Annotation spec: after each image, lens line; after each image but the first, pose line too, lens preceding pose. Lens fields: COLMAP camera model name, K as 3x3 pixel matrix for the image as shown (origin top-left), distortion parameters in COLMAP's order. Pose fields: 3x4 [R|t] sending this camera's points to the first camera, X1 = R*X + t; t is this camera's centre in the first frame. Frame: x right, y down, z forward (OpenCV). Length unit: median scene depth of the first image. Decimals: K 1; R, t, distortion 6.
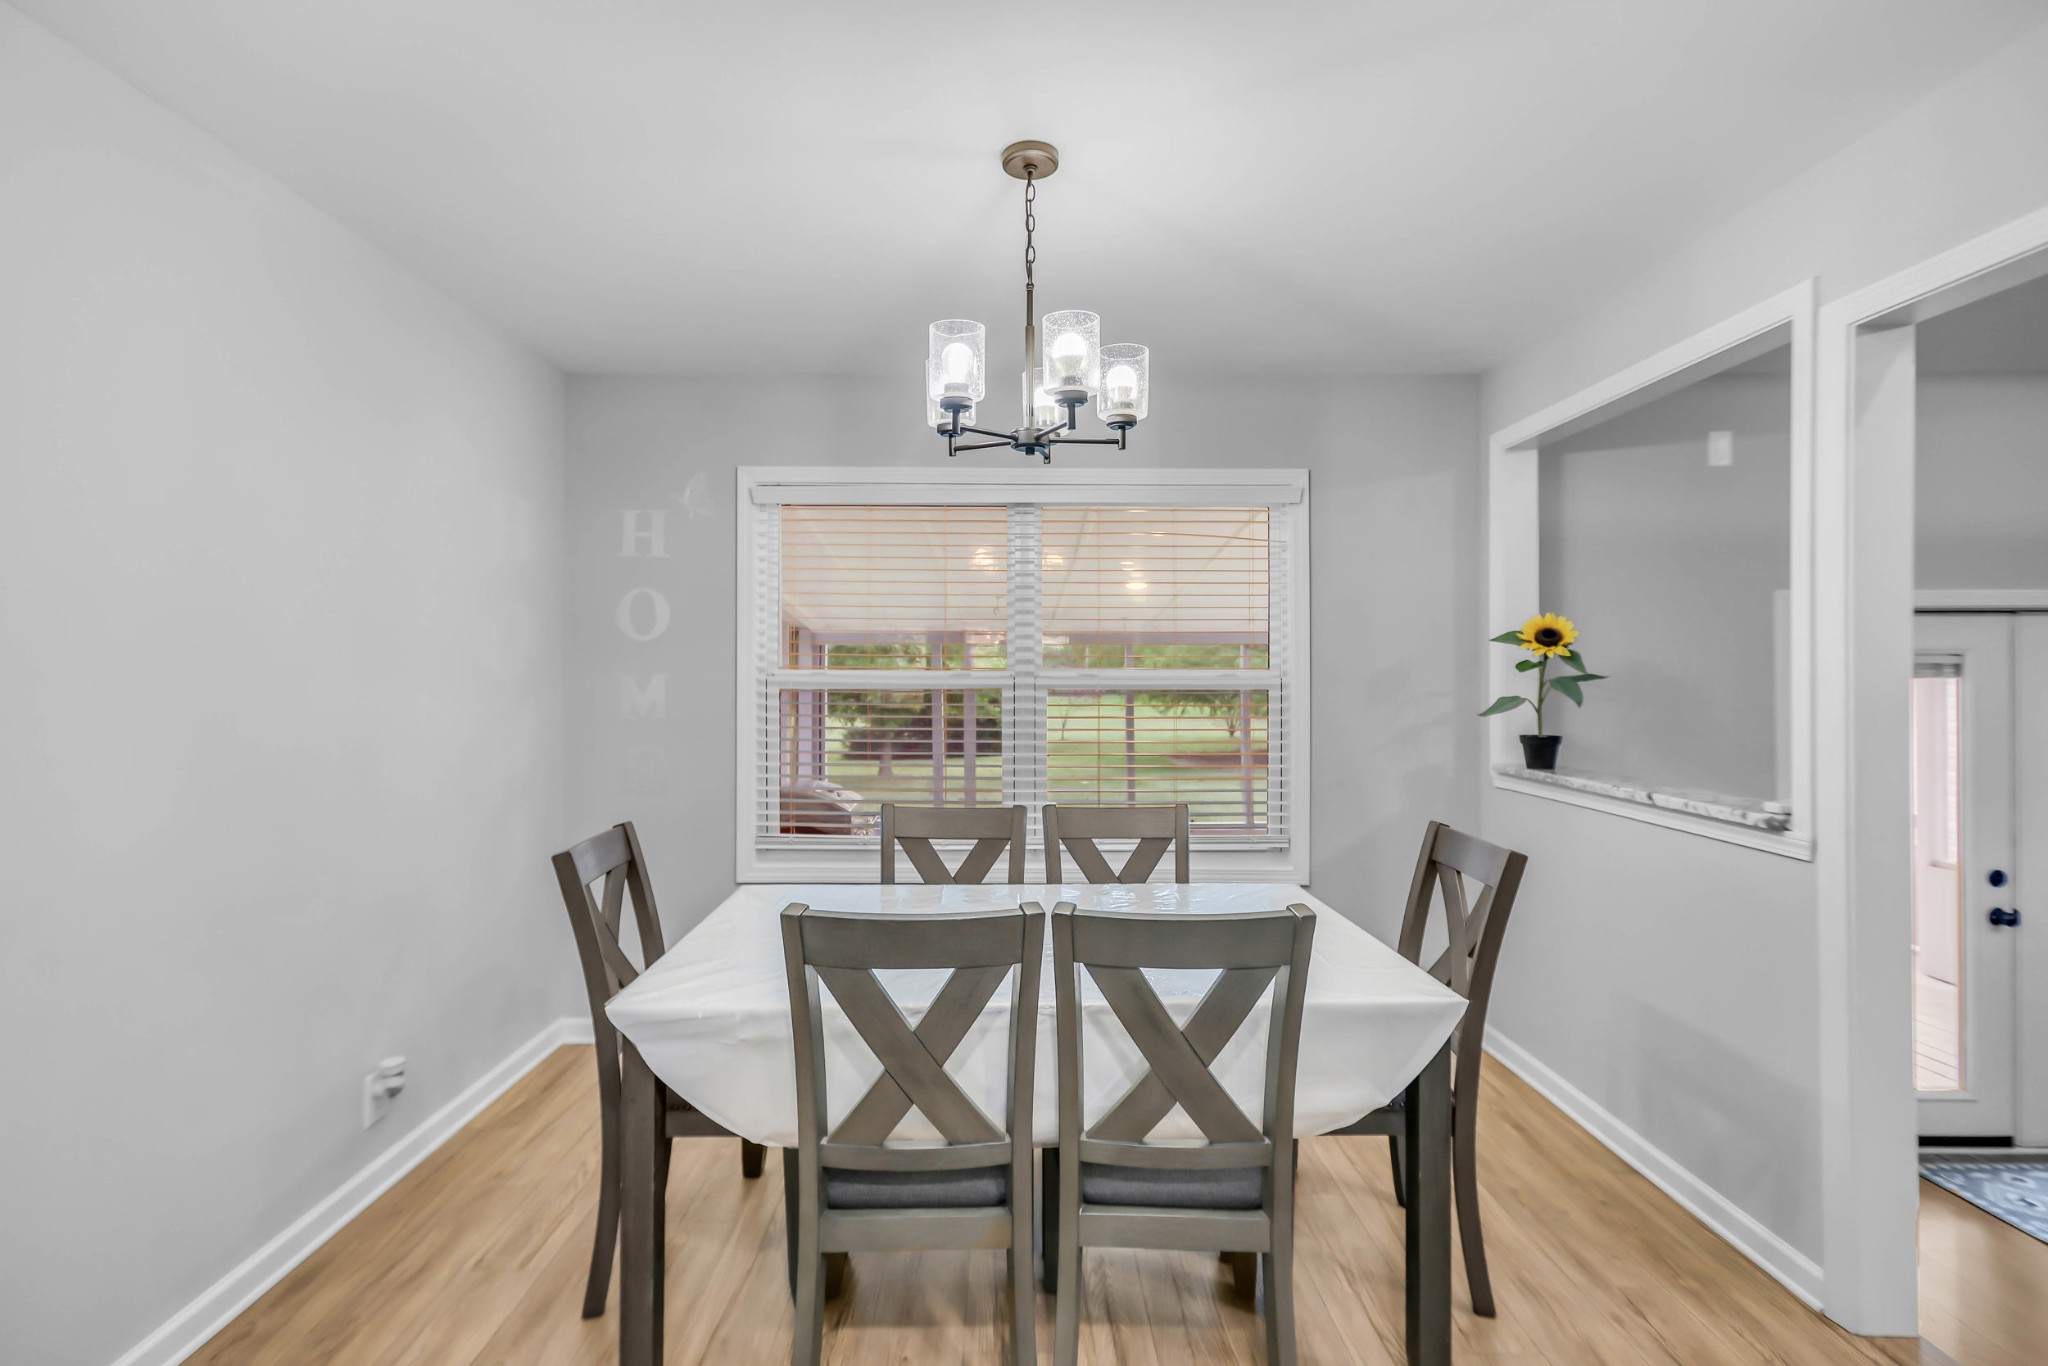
lens RADIAL K [[924.7, 0, 1007.3], [0, 924.7, 672.4], [0, 0, 1]] dist [0.009589, 0.000096]
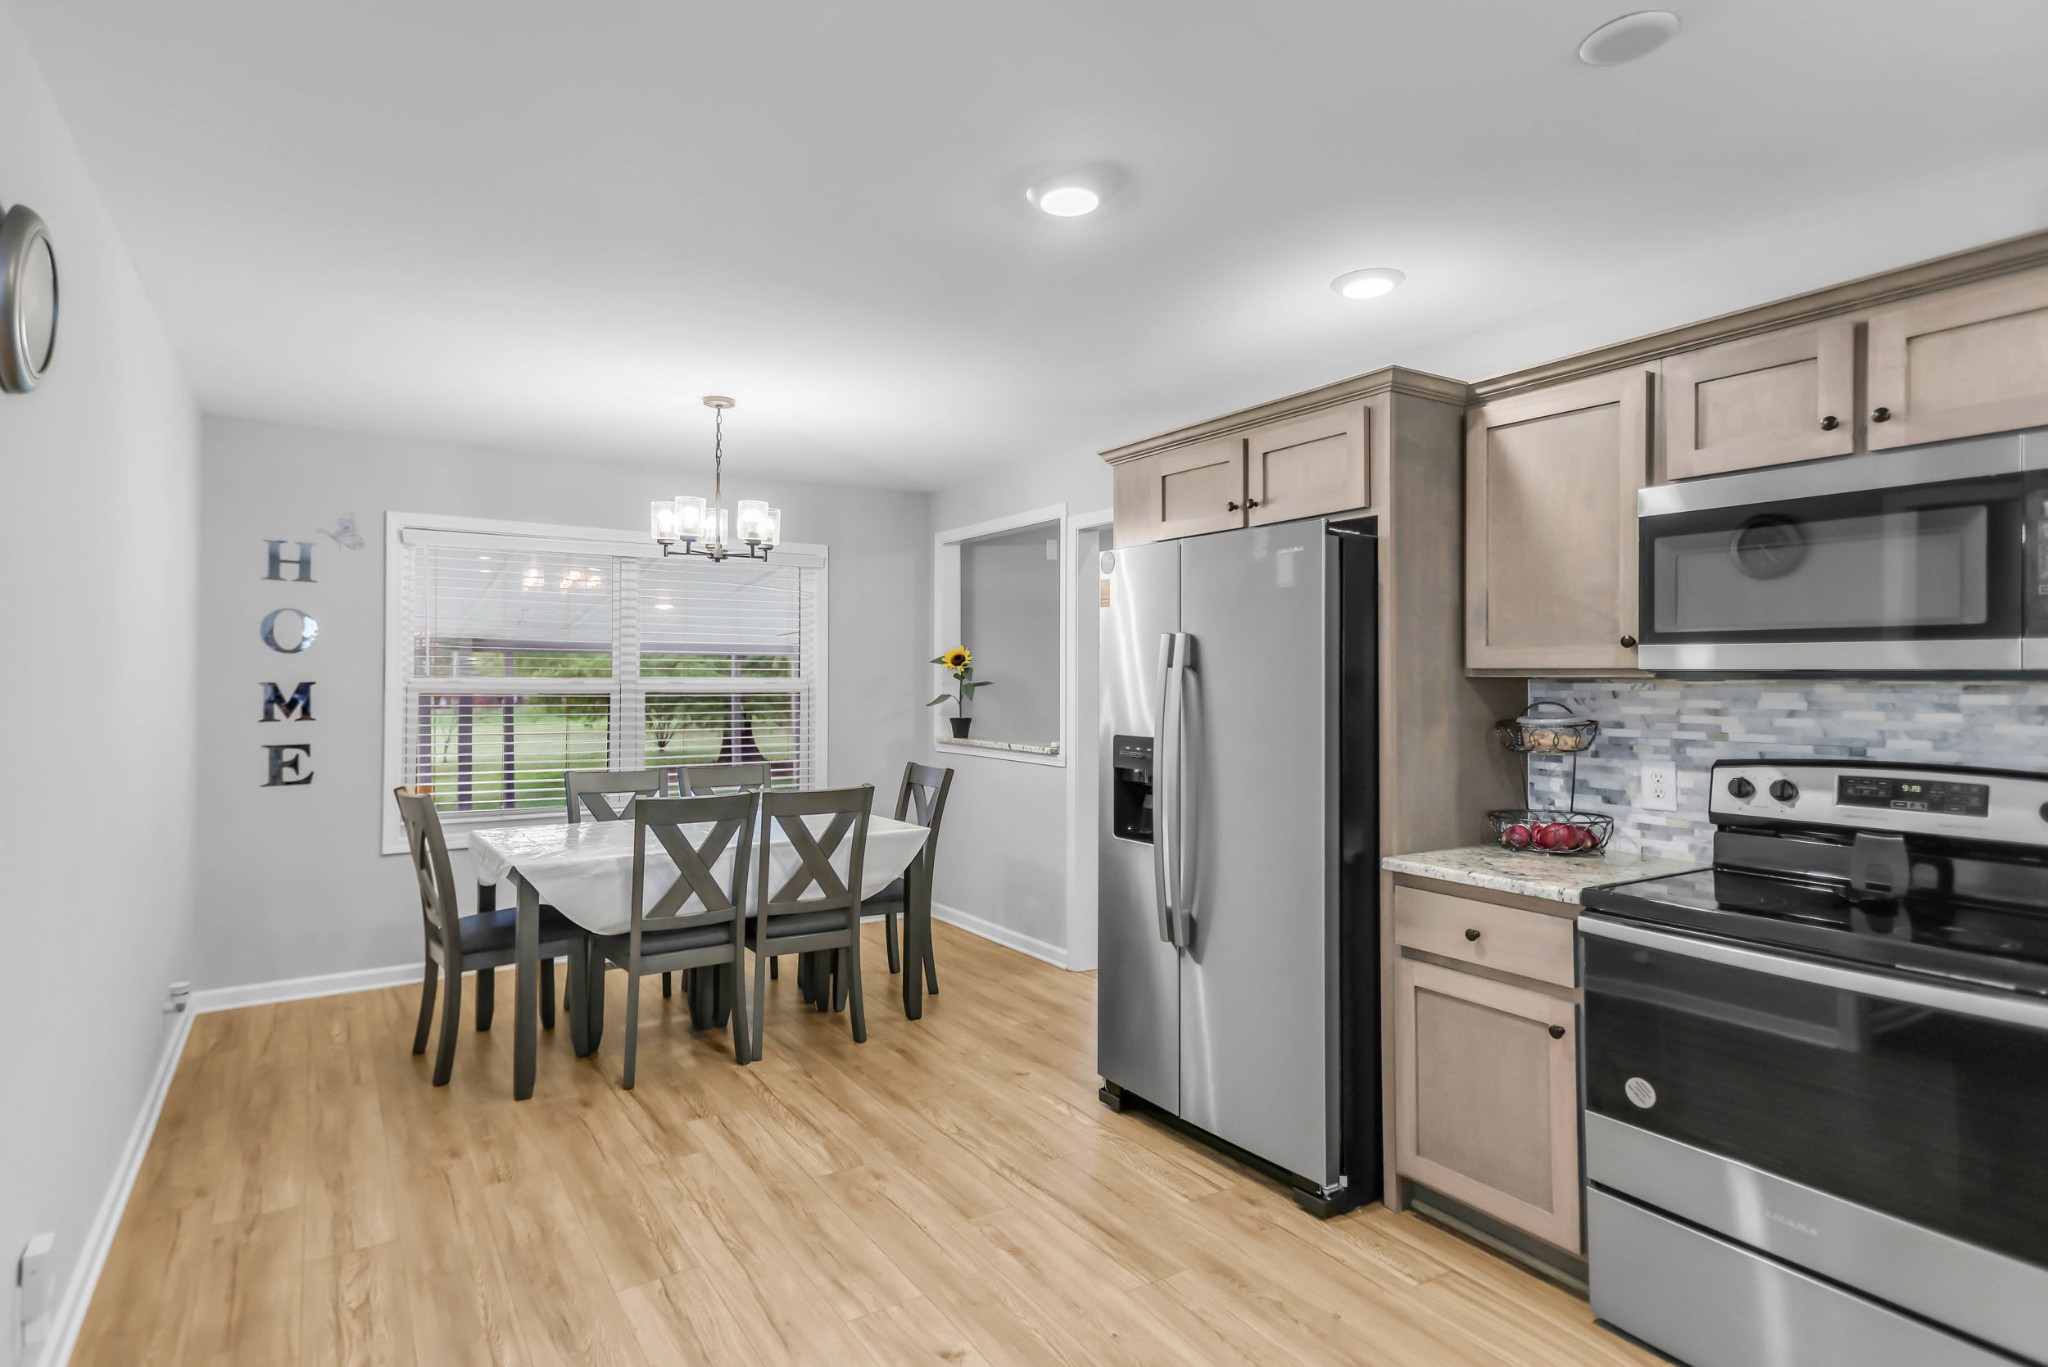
lens RADIAL K [[1081.9, 0, 1009.5], [0, 1081.9, 669.8], [0, 0, 1]] dist [0.028639, 0.000095]
pose [[0.846083, 0.006099, 0.533016, -0.512449], [-0.001782, 0.999961, -0.008614, -0.004285], [-0.533048, 0.006338, 0.846061, -0.913678]]
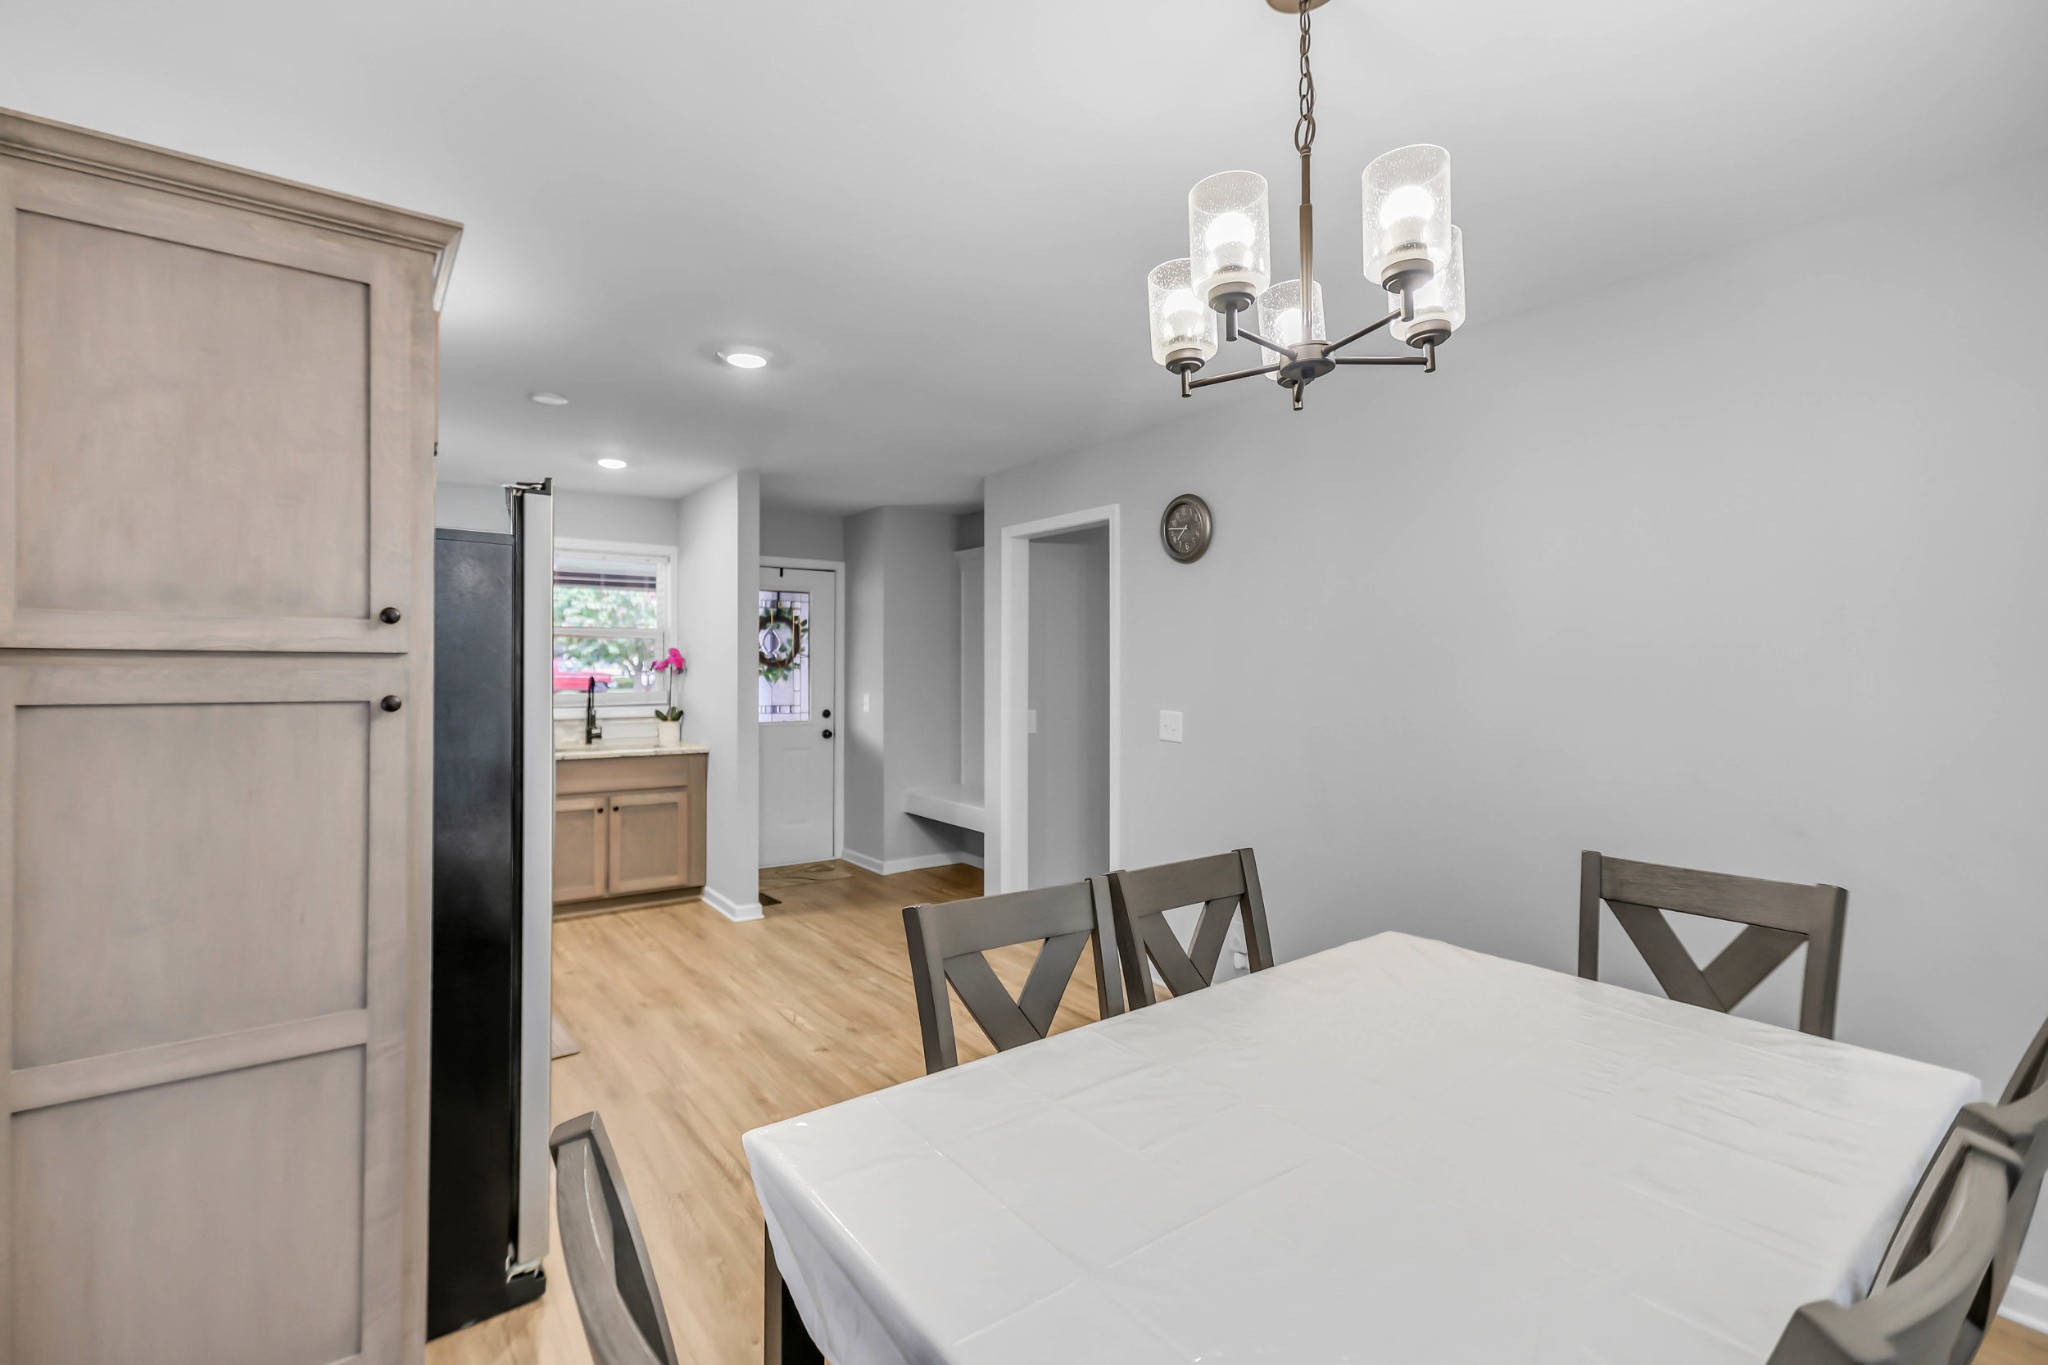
lens RADIAL K [[892.0, 0, 992.8], [0, 892.0, 674.1], [0, 0, 1]] dist [0.001308, 0.000028]
pose [[-0.821689, -0.002489, -0.569931, 0.501339], [-0.006435, 0.999967, 0.004911, -0.005090], [0.569900, 0.007703, -0.821678, 1.151053]]
